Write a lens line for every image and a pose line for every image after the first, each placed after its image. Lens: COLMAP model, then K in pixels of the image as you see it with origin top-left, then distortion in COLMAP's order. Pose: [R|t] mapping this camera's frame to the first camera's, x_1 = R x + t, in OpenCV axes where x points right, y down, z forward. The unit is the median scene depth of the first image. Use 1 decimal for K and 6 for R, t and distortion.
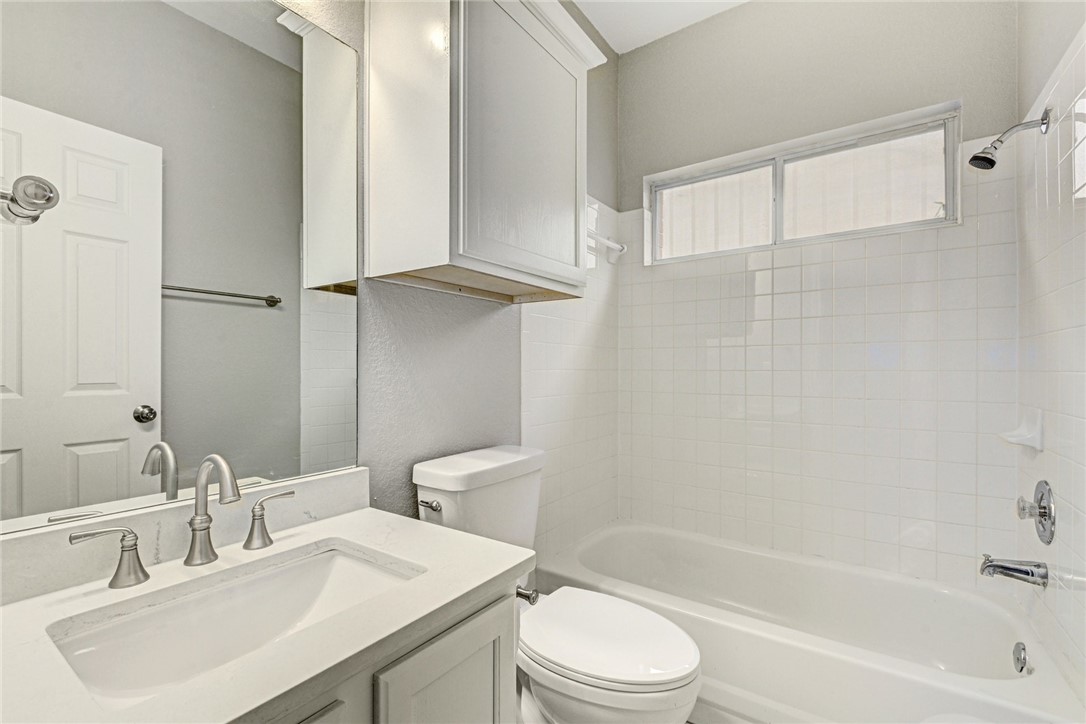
lens RADIAL K [[474.4, 0, 536.6], [0, 474.4, 367.5], [0, 0, 1]] dist [-0.001058, -0.000289]
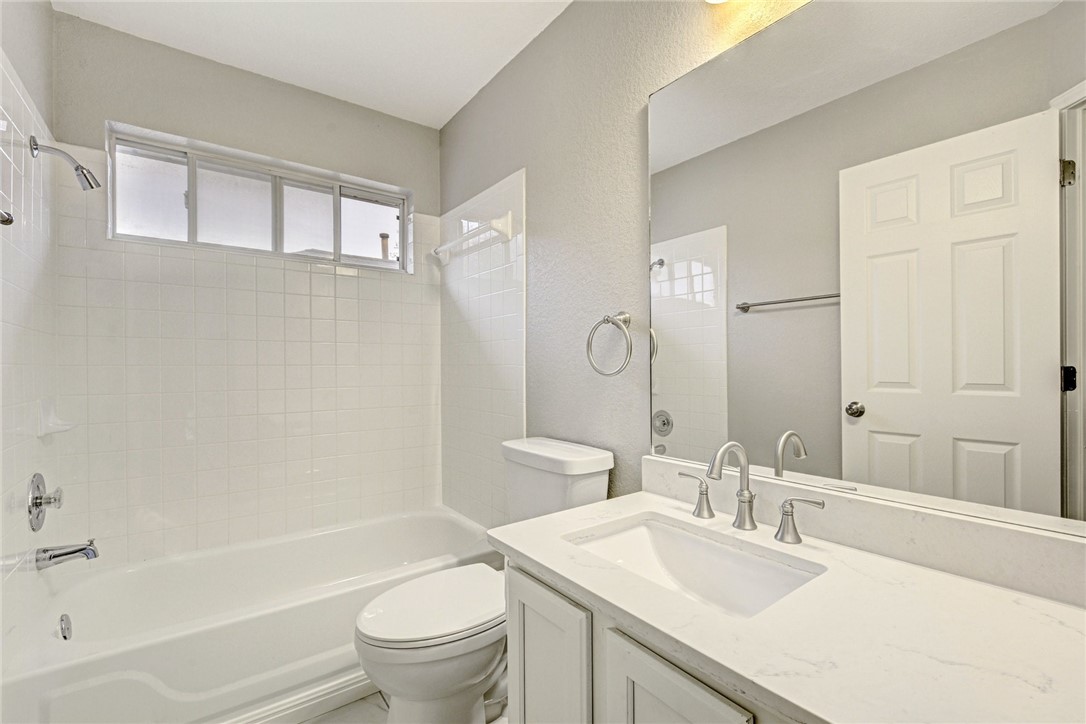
lens RADIAL K [[474.4, 0, 536.1], [0, 474.4, 362.7], [0, 0, 1]] dist [-0.001058, -0.000289]
pose [[-0.319262, -0.011733, -0.947594, 0.573418], [-0.000709, 0.999926, -0.012142, 0.003439], [0.947666, -0.003205, -0.319247, 0.819757]]
